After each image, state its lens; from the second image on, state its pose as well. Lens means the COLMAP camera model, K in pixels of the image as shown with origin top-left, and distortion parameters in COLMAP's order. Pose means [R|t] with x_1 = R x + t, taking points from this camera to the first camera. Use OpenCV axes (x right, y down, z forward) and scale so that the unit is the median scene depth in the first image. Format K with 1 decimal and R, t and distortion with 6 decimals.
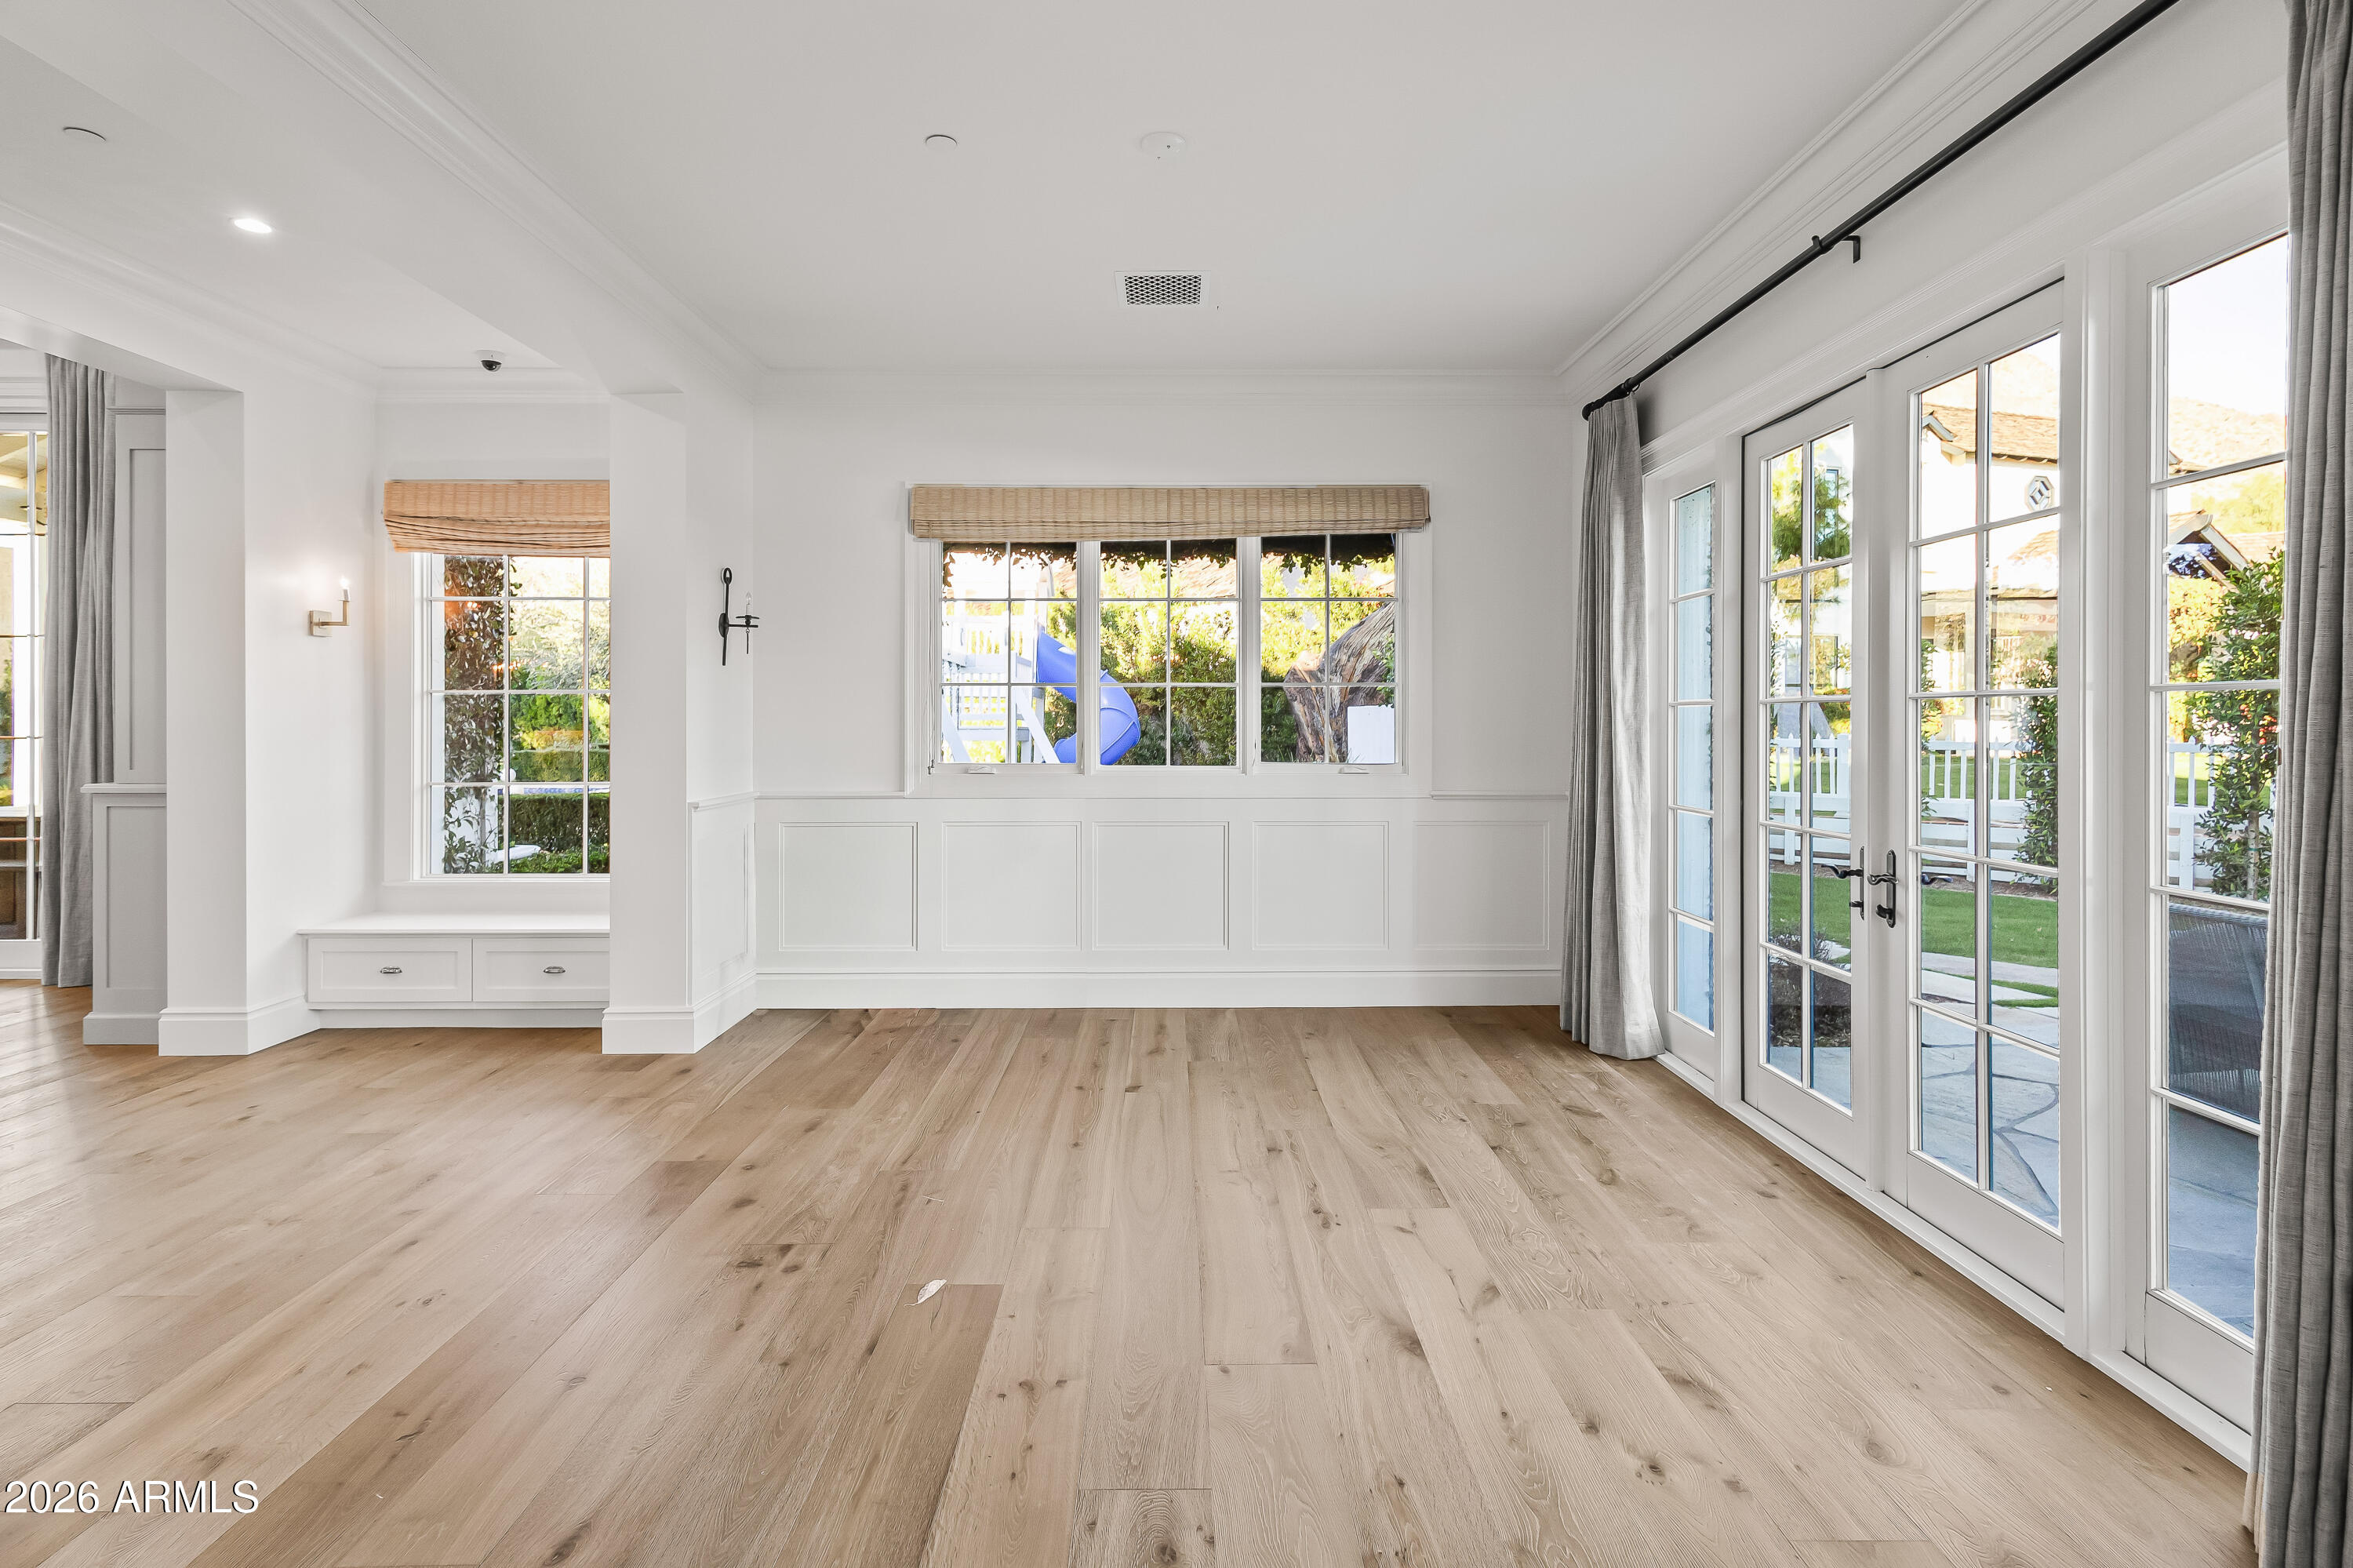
lens RADIAL K [[1146.3, 0, 1178.0], [0, 1146.3, 721.5], [0, 0, 1]] dist [0.026738, 0.000117]
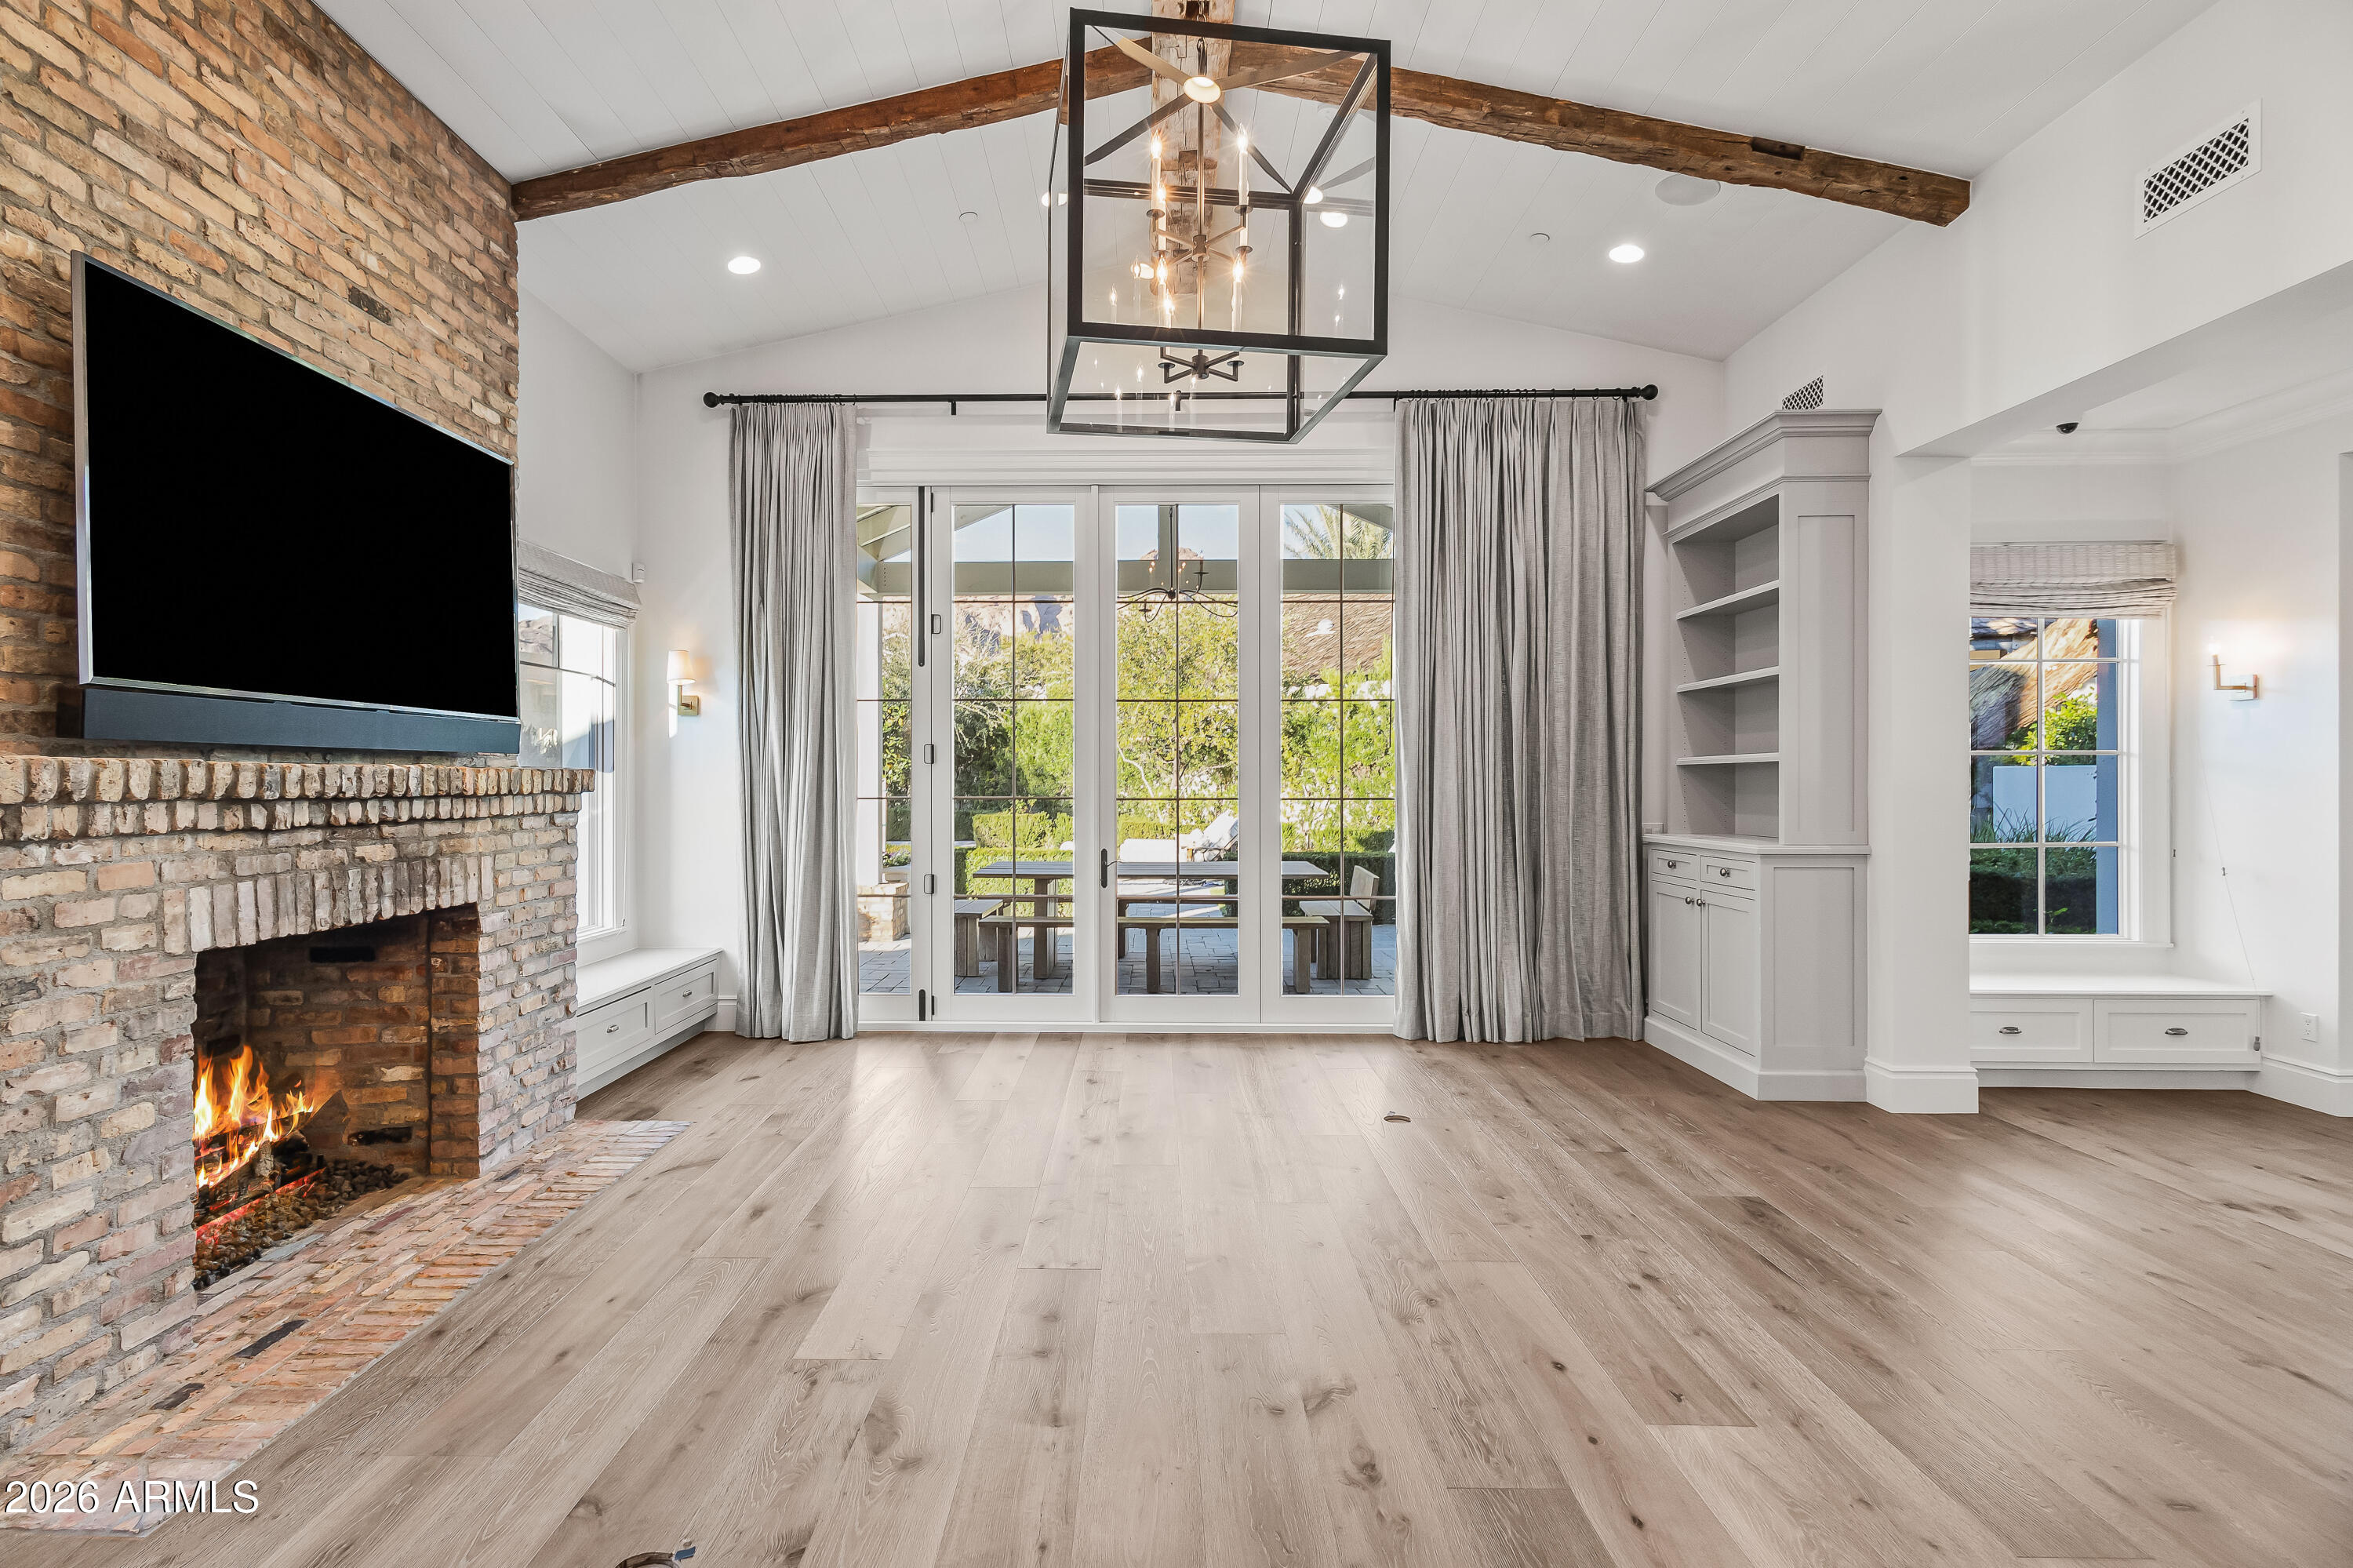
lens RADIAL K [[1122.6, 0, 1141.4], [0, 1122.6, 792.9], [0, 0, 1]] dist [0.001297, 0.000041]
pose [[0.999709, -0.001796, -0.024054, -2.072010], [0.001924, 0.999984, 0.005279, 0.002379], [0.024044, -0.005323, 0.999697, 0.014623]]
